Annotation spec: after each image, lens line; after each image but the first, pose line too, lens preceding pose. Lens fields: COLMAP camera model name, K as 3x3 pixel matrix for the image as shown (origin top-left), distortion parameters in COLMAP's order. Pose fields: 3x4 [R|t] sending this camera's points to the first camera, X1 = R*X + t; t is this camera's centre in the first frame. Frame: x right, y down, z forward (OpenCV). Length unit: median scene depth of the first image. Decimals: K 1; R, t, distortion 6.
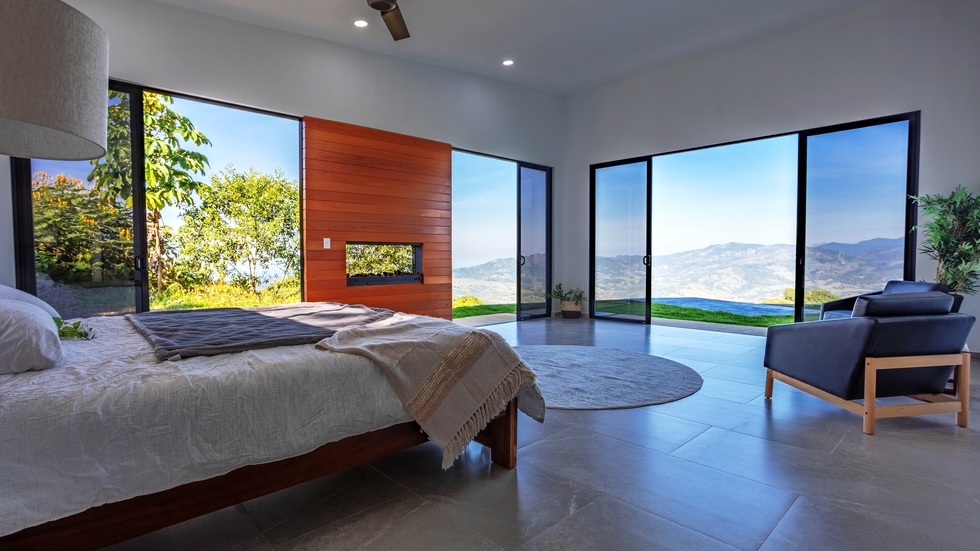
lens RADIAL K [[472.4, 0, 488.1], [0, 472.4, 275.7], [0, 0, 1]] dist [-0.052766, 0.031831]
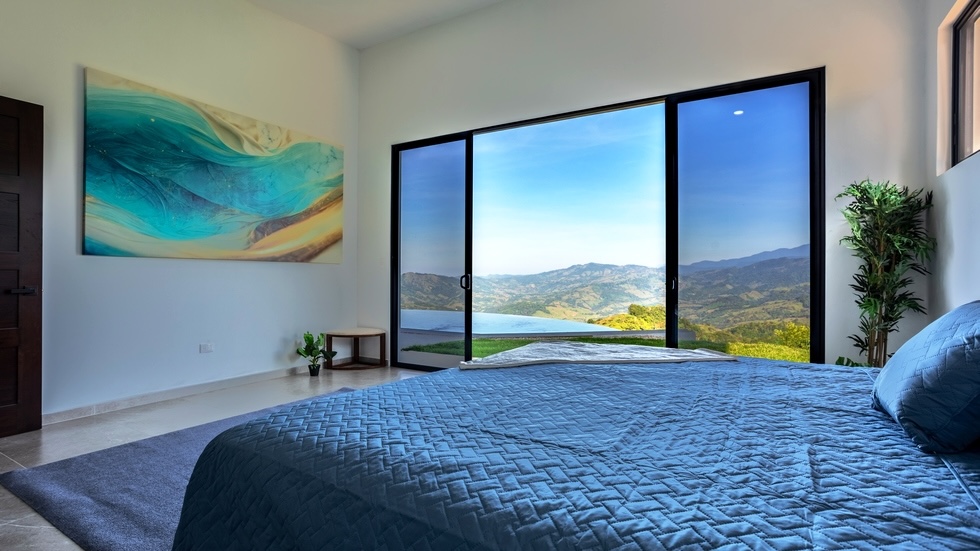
lens RADIAL K [[470.4, 0, 479.4], [0, 470.4, 277.2], [0, 0, 1]] dist [-0.026995, 0.013129]
pose [[0.969418, 0.004394, 0.245376, 0.188774], [0.004566, 0.999344, -0.035931, -0.015325], [-0.245373, 0.035953, 0.968762, 0.328980]]
